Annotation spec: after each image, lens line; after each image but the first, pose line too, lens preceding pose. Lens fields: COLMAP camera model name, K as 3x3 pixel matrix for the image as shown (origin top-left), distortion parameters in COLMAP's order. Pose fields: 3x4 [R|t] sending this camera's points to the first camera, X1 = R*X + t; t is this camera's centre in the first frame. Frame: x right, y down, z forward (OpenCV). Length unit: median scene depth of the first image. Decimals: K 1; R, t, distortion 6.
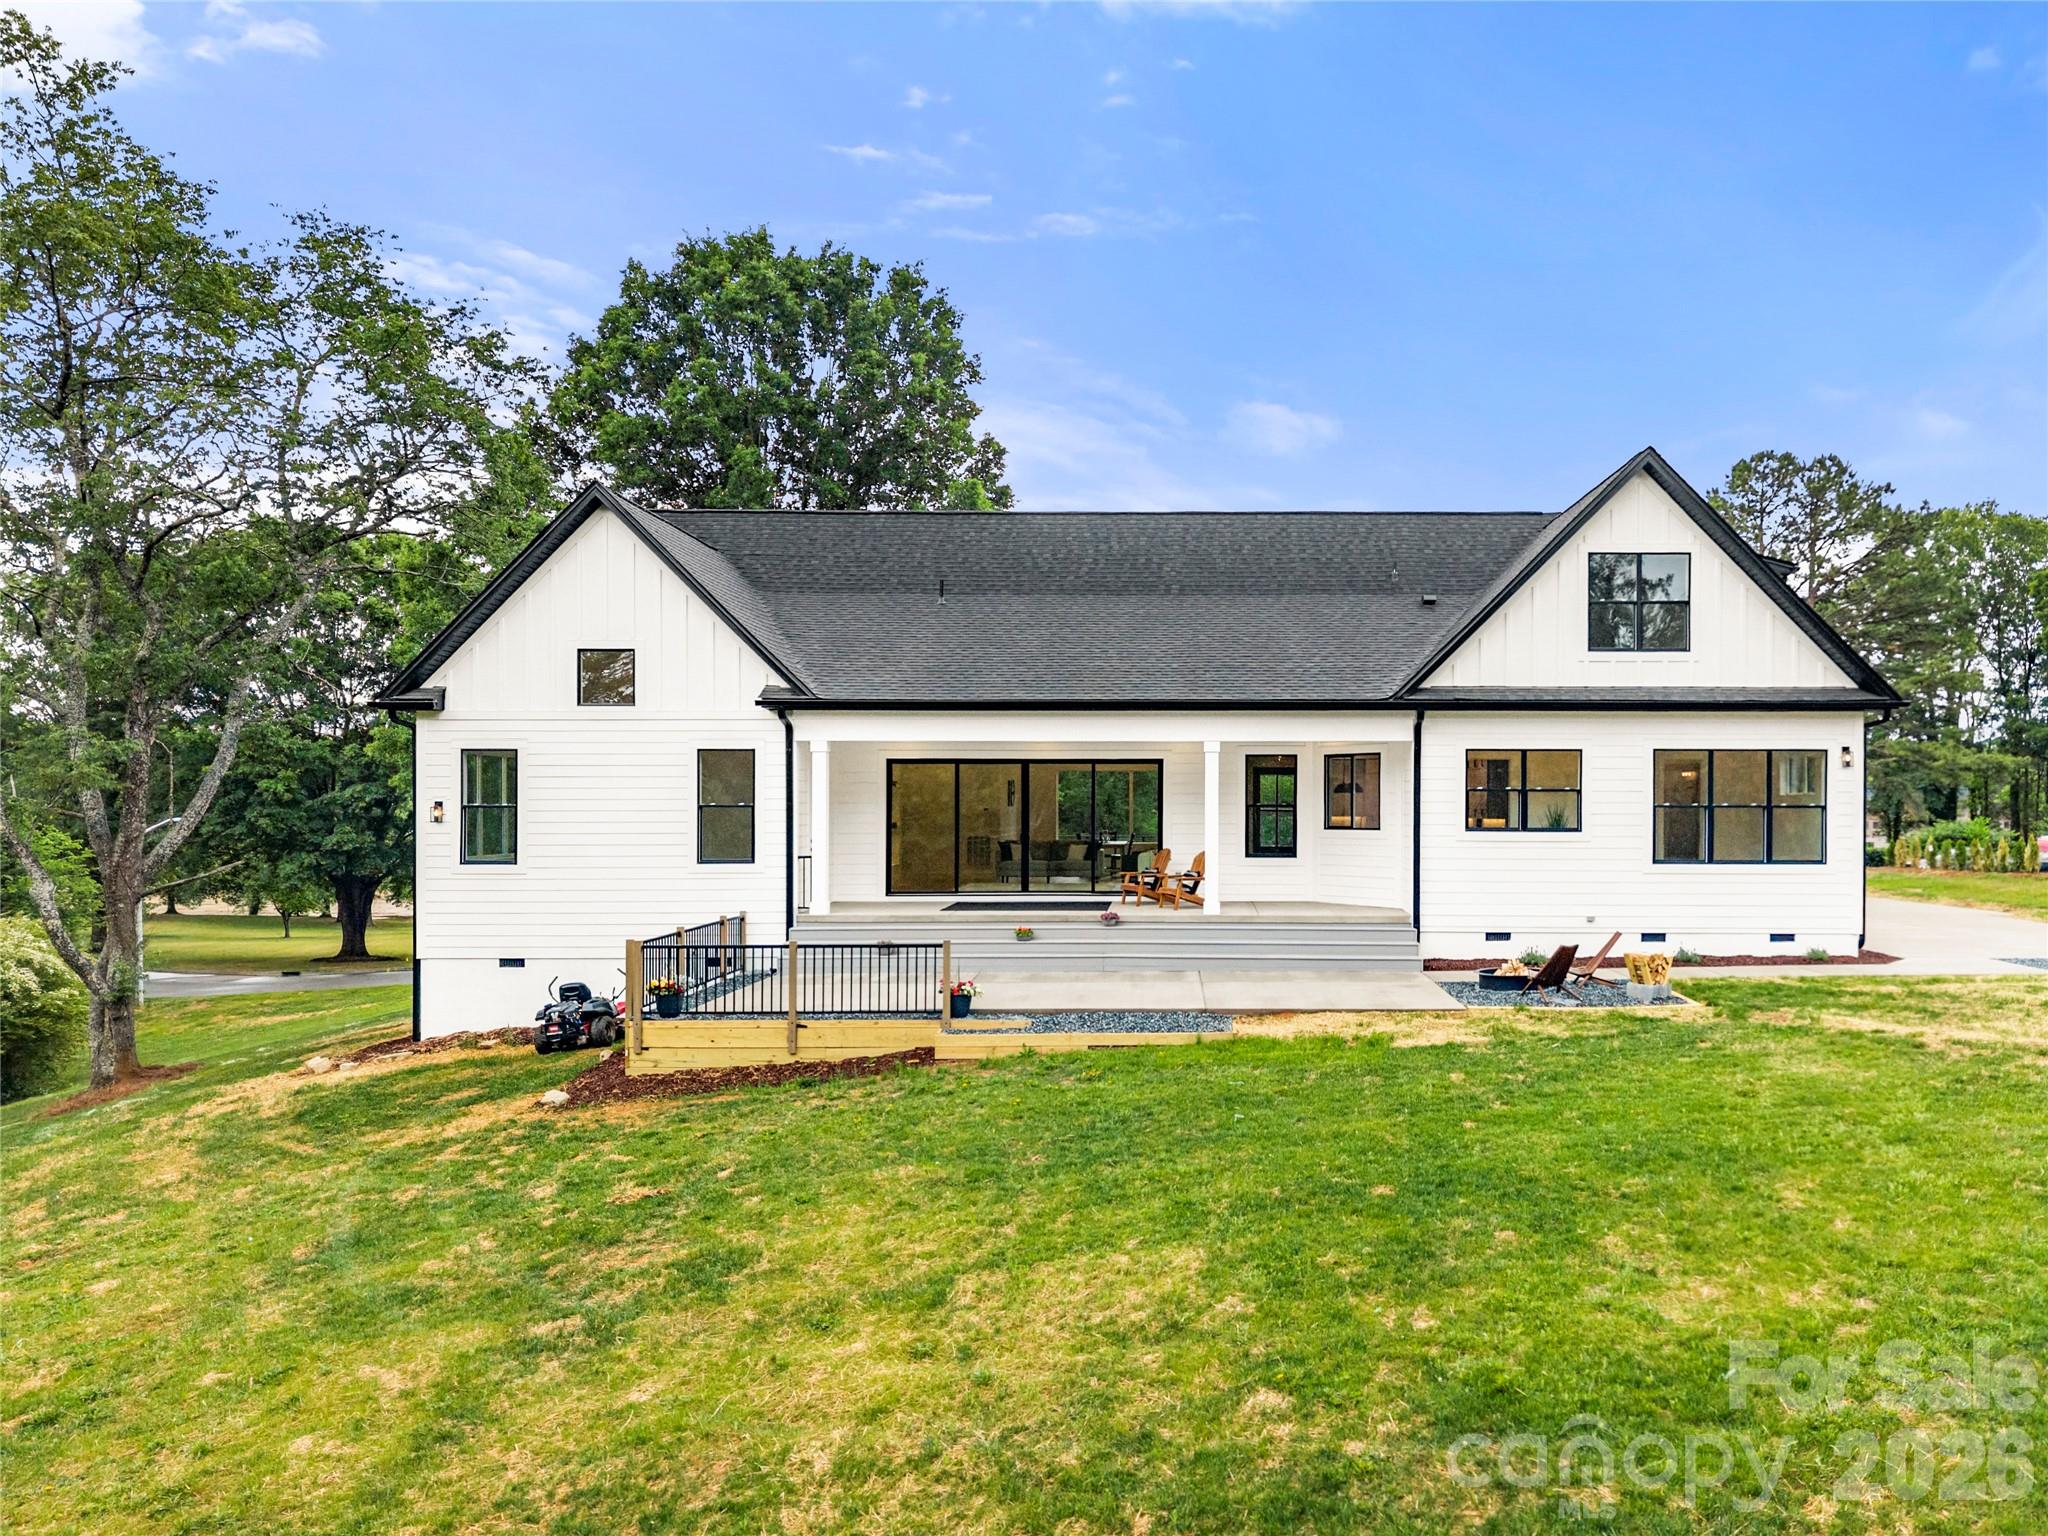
lens RADIAL K [[1393.6, 0, 1023.1], [0, 1393.6, 779.1], [0, 0, 1]] dist [0.017007, -0.012863]
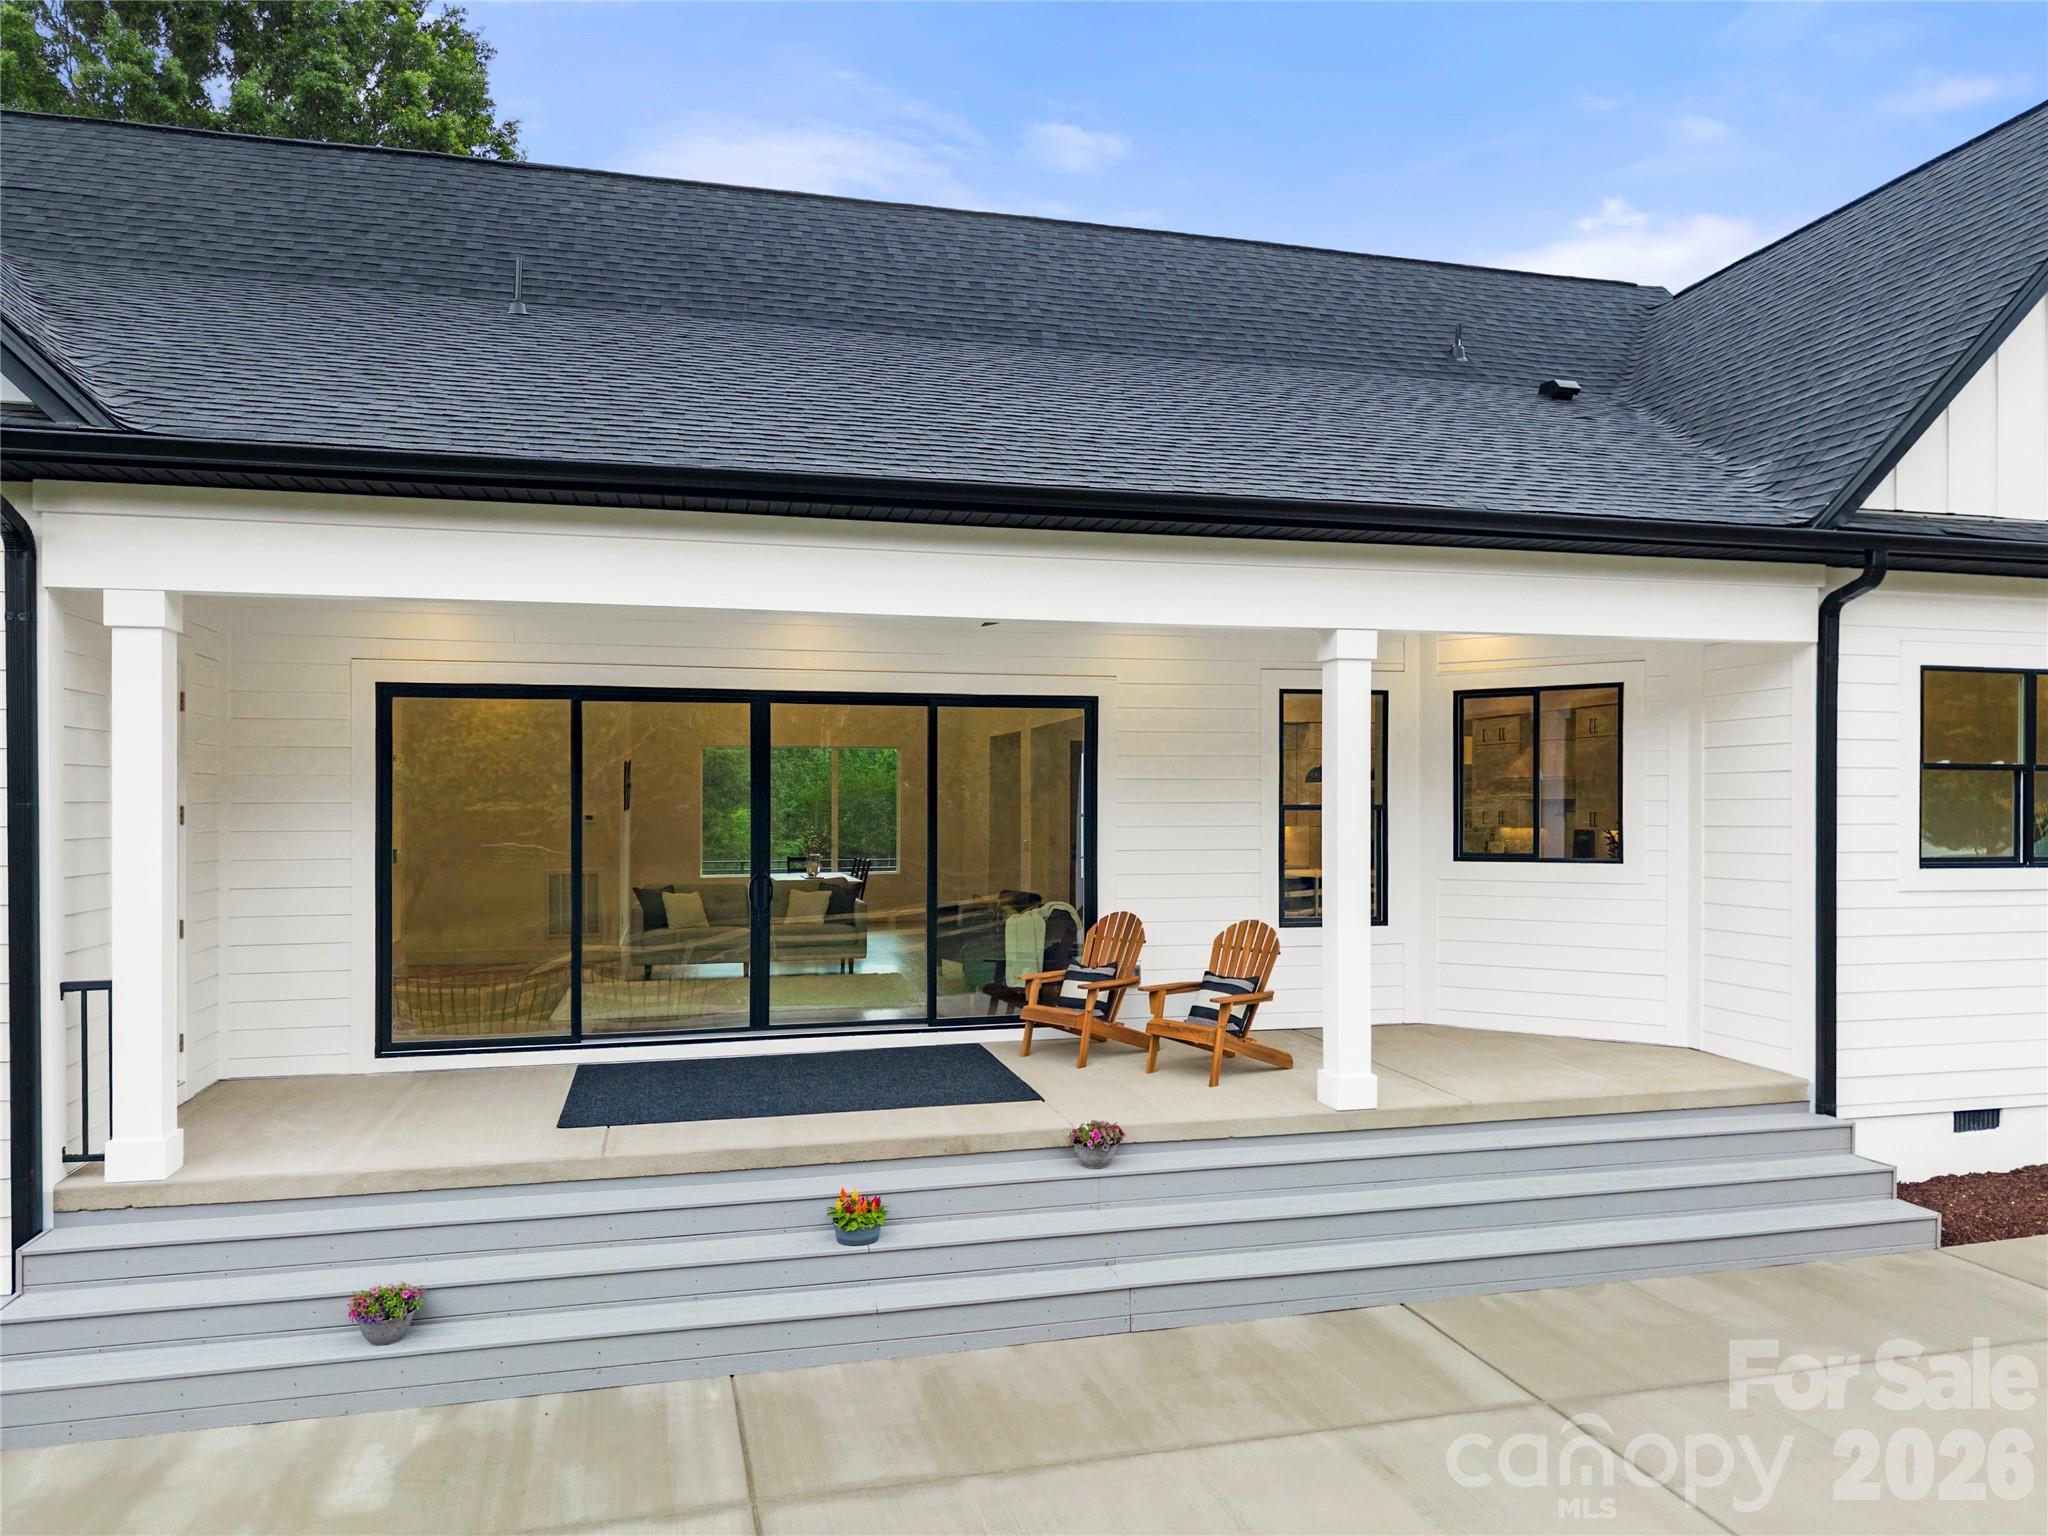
lens RADIAL K [[1393.6, 0, 947.3], [0, 1393.6, 783.5], [0, 0, 1]] dist [0.017007, -0.012863]
pose [[0.954333, 0.001508, 0.298740, -0.068616], [-0.002285, 0.999995, 0.002253, 0.011355], [-0.298735, -0.002833, 0.954332, 0.640043]]
